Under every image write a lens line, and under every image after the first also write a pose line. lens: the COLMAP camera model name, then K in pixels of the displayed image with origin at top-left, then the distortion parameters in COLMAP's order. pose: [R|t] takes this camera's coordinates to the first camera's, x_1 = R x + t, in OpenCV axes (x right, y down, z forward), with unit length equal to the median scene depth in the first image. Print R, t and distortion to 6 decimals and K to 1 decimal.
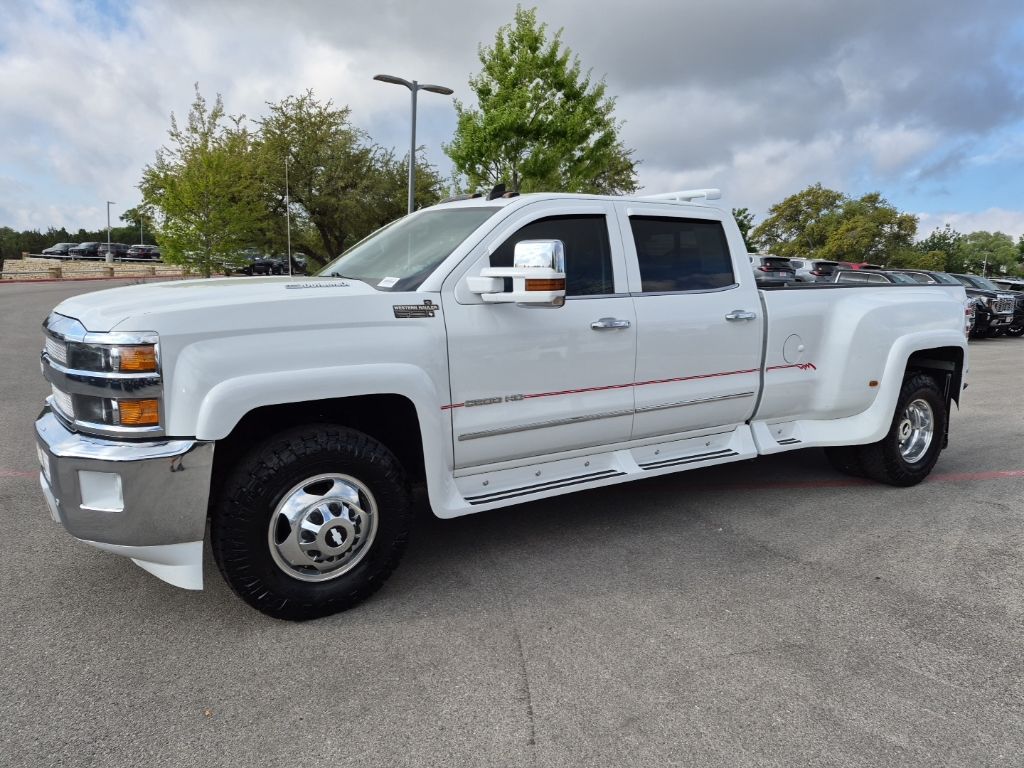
lens RADIAL K [[704.2, 0, 511.2], [0, 704.2, 391.7], [0, 0, 1]] dist [0.076247, -0.071919]
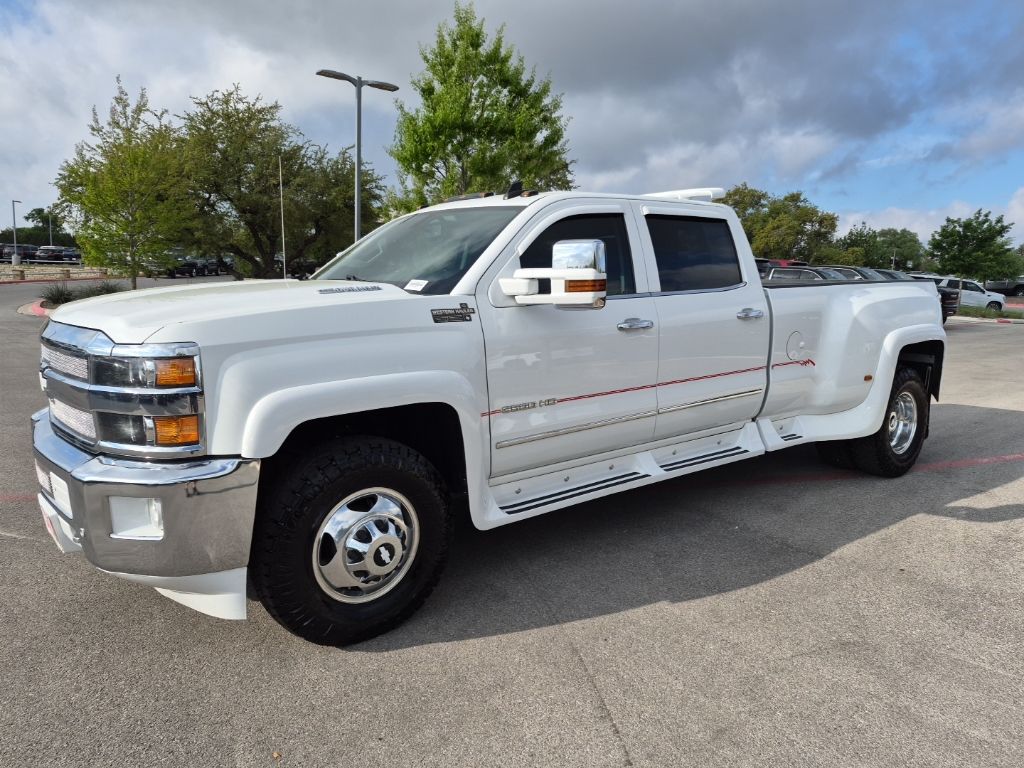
lens RADIAL K [[705.5, 0, 508.2], [0, 705.5, 389.7], [0, 0, 1]] dist [0.069140, -0.060906]
pose [[0.995628, -0.024651, 0.090098, -0.105109], [0.024768, 0.999693, -0.000176, -0.007741], [-0.090066, 0.002407, 0.995933, 0.027292]]
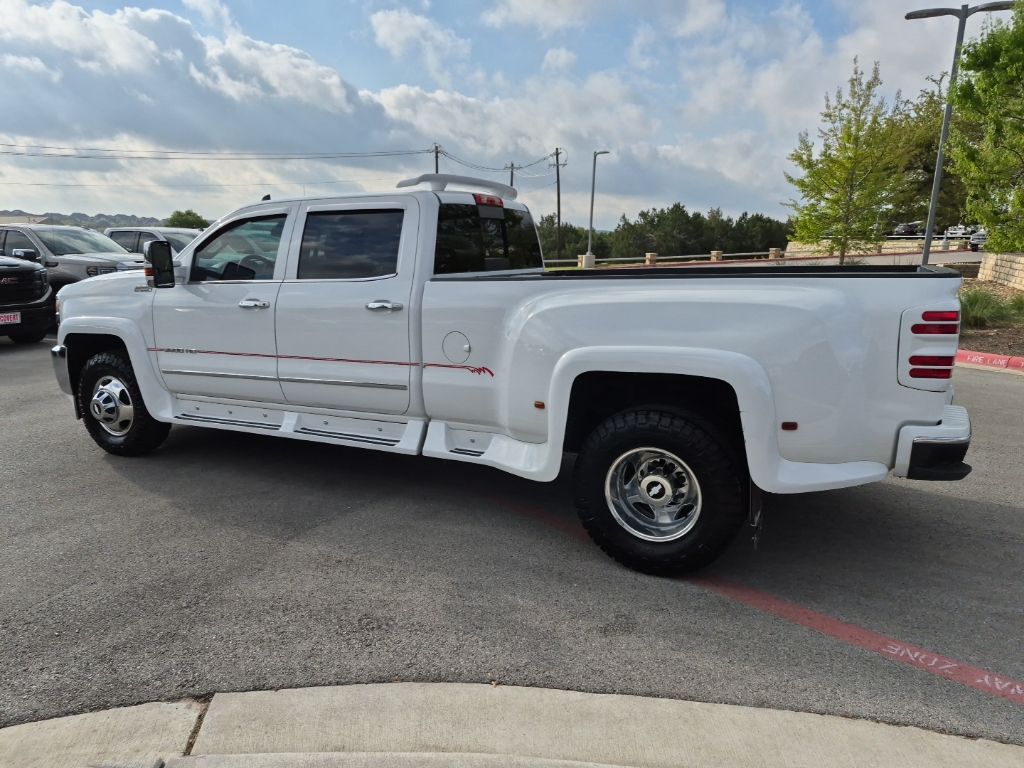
lens RADIAL K [[712.3, 0, 505.8], [0, 712.3, 390.4], [0, 0, 1]] dist [0.104828, -0.121125]
pose [[0.503197, 0.149348, -0.851169, 1.206237], [-0.125880, 0.987115, 0.098784, -0.104173], [0.854954, 0.057438, 0.515513, 0.609634]]
